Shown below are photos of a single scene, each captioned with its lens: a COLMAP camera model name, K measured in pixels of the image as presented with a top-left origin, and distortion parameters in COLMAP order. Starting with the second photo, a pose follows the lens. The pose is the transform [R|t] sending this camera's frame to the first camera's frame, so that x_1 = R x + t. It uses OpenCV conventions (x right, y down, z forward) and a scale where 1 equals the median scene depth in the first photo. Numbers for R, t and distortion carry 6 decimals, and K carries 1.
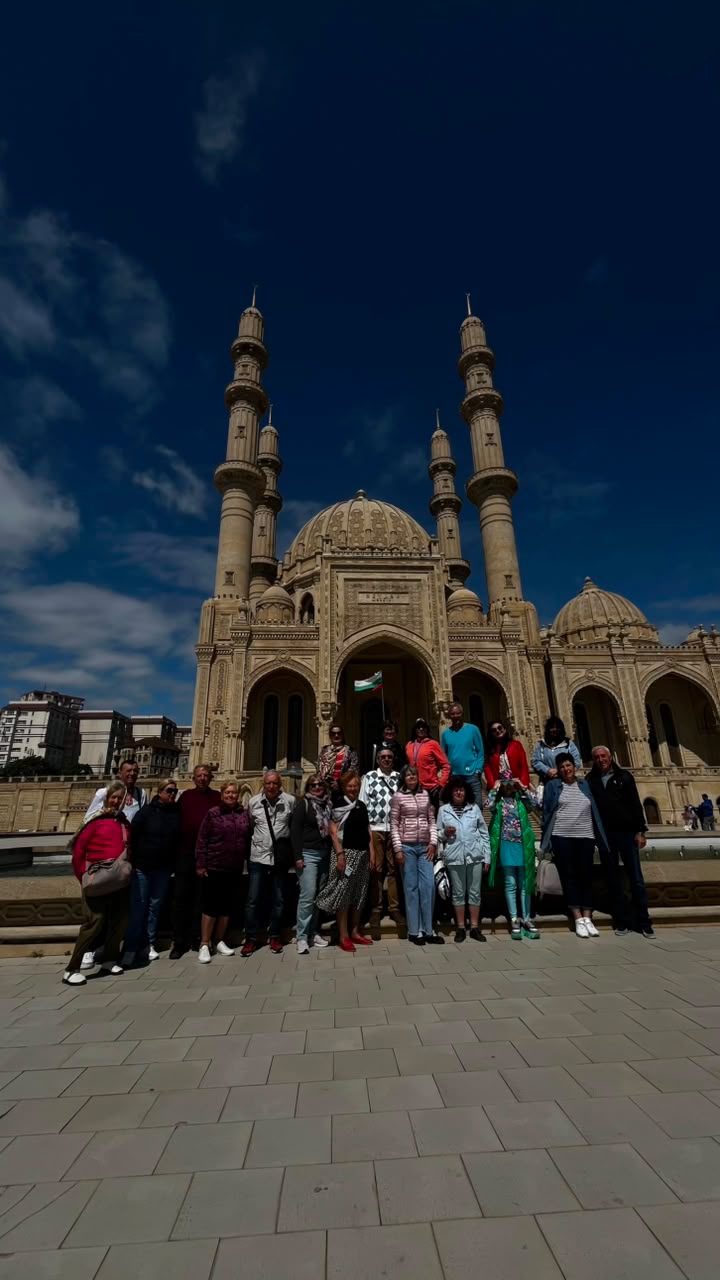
lens RADIAL K [[509.5, 0, 359.2], [0, 509.5, 635.0], [0, 0, 1]] dist [0.008163, 0.000123]
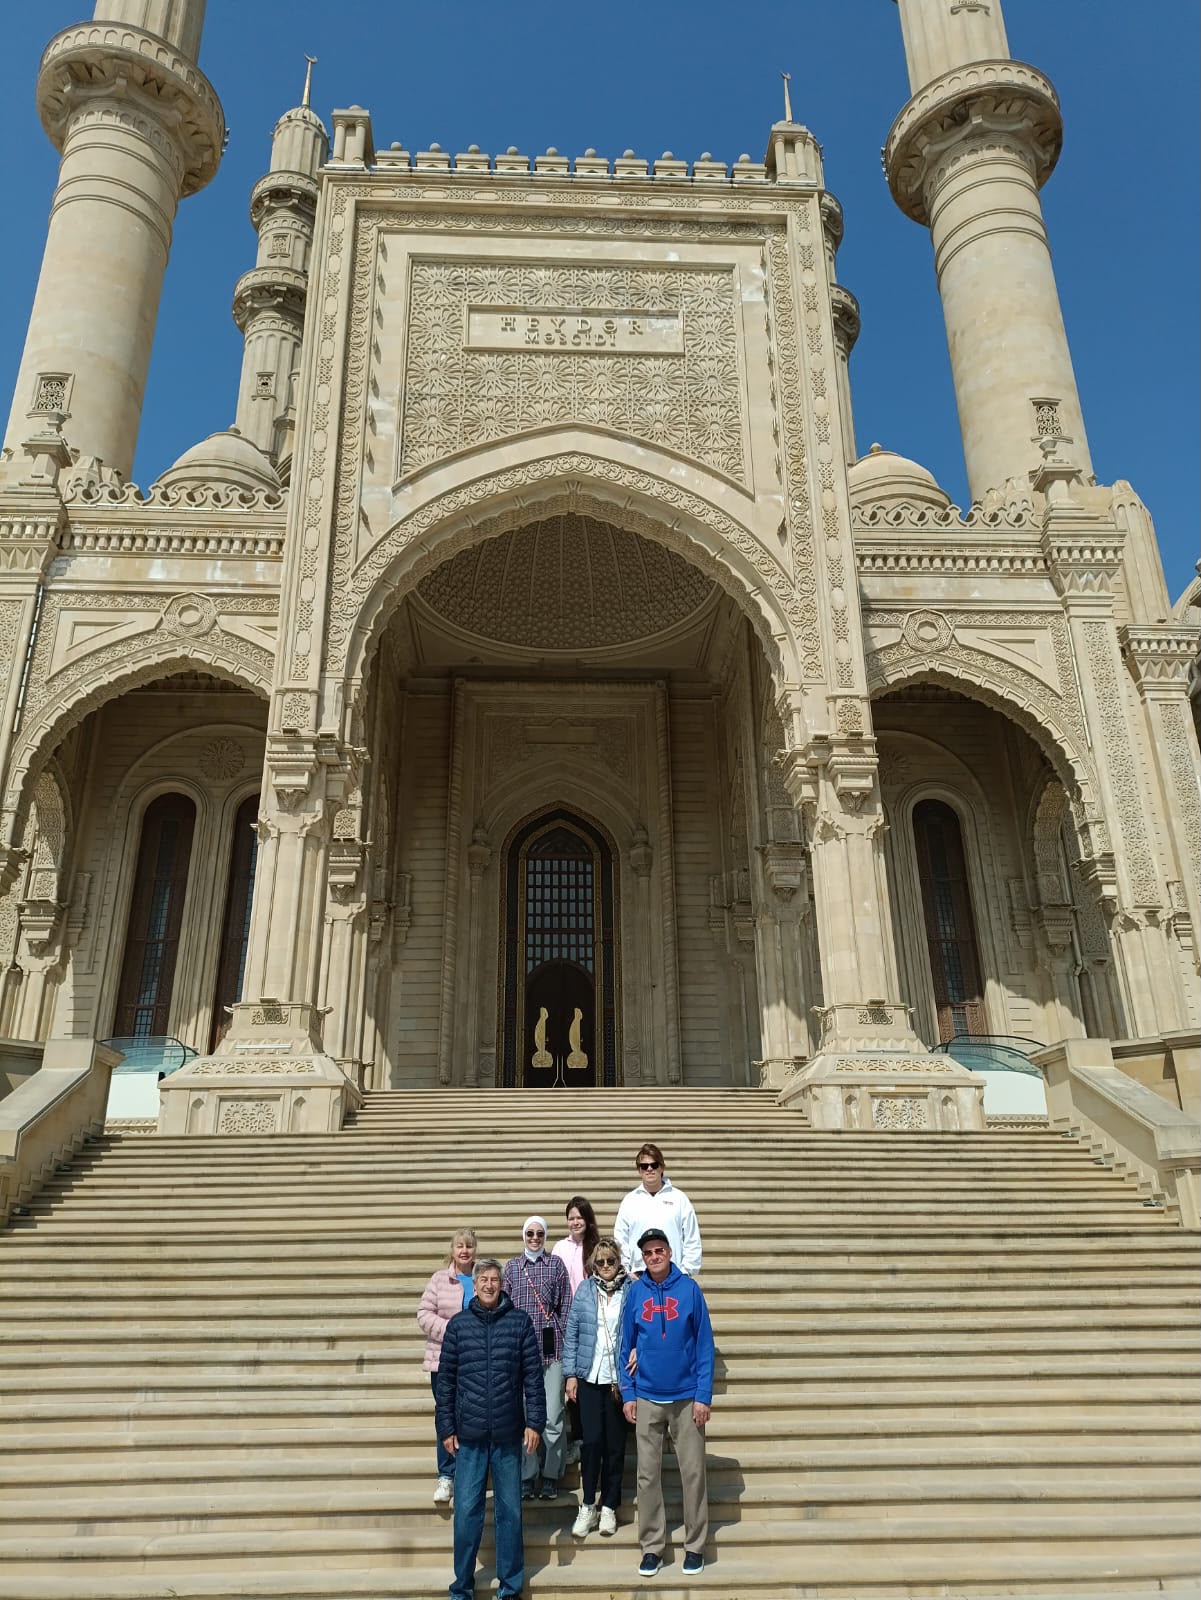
lens RADIAL K [[1132.8, 0, 598.4], [0, 1132.8, 784.8], [0, 0, 1]] dist [0.040071, -0.020276]
pose [[0.999974, 0.004780, -0.005361, 0.059697], [-0.004992, 0.999182, -0.040120, 0.151222], [0.005165, 0.040145, 0.999180, 0.456402]]
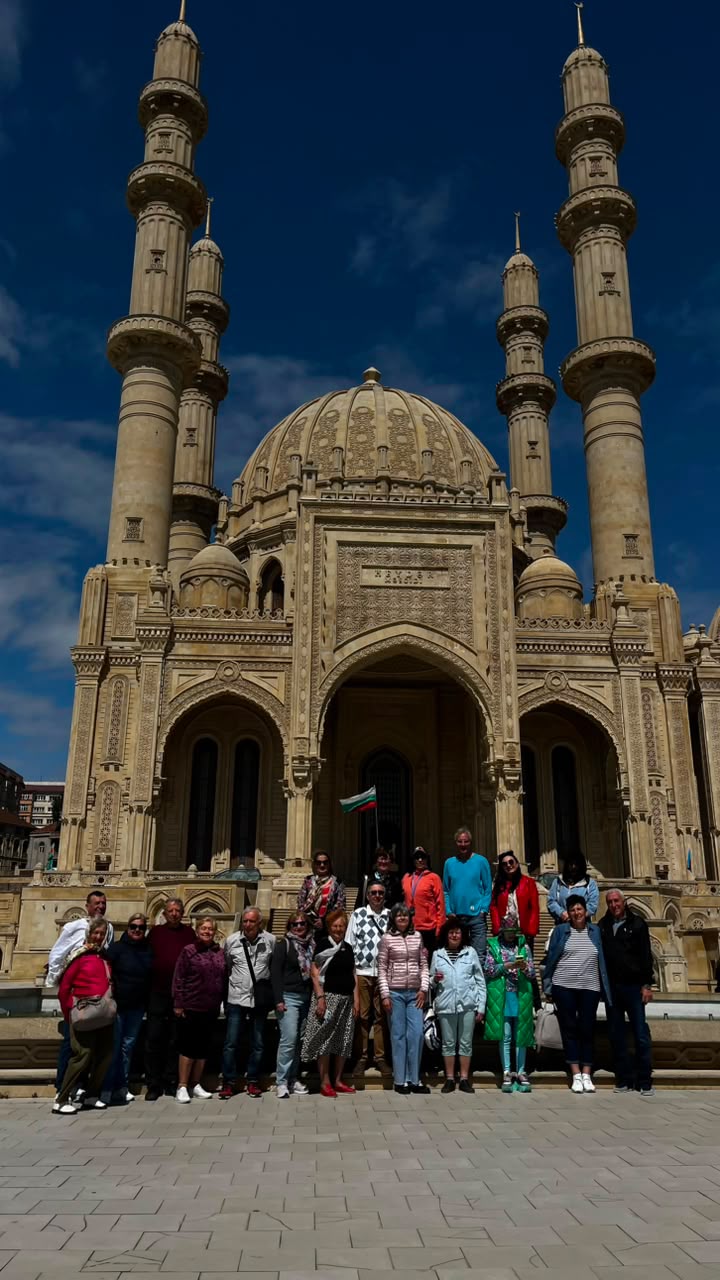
lens RADIAL K [[954.6, 0, 356.1], [0, 954.6, 645.2], [0, 0, 1]] dist [0.058478, -0.018458]
pose [[0.999676, 0.024427, -0.007197, 0.001861], [-0.024193, 0.999227, 0.030980, -0.026724], [0.007948, -0.030795, 0.999494, -0.072484]]
